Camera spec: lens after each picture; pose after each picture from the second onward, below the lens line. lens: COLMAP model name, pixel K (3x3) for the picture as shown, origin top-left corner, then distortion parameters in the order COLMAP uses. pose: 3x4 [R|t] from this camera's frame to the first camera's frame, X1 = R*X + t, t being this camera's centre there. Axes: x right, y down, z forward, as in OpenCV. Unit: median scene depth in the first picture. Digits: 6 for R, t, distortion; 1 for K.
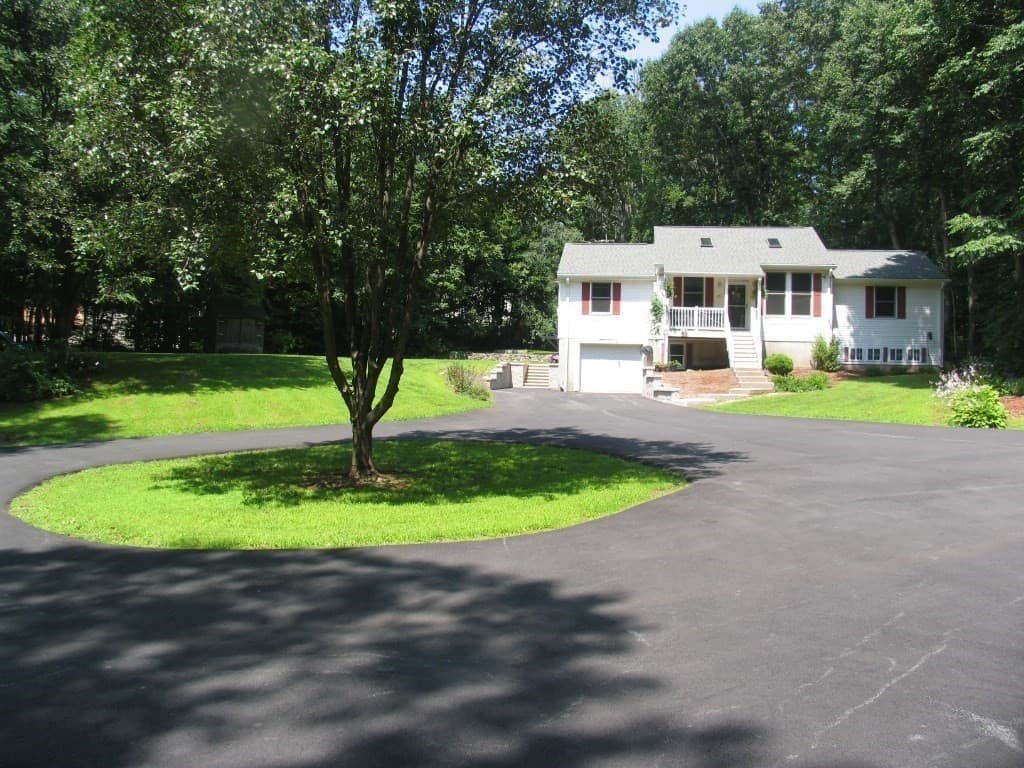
lens RADIAL K [[850.0, 0, 512.0], [0, 850.0, 384.0], [0, 0, 1]] dist [-0.129056, 0.002208]
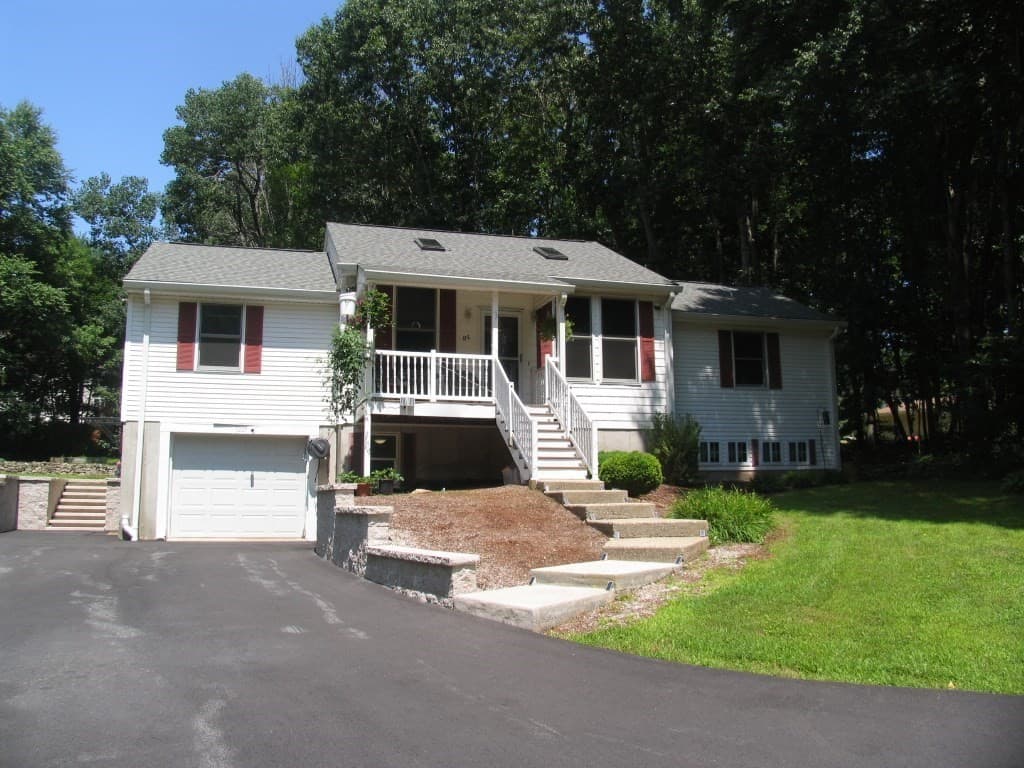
lens RADIAL K [[850.0, 0, 512.0], [0, 850.0, 384.0], [0, 0, 1]] dist [-0.129056, 0.002208]
pose [[0.908637, 0.030681, 0.416459, 0.062754], [0.026442, 0.991069, -0.130706, -0.011700], [-0.416750, 0.129776, 0.899710, 0.543463]]
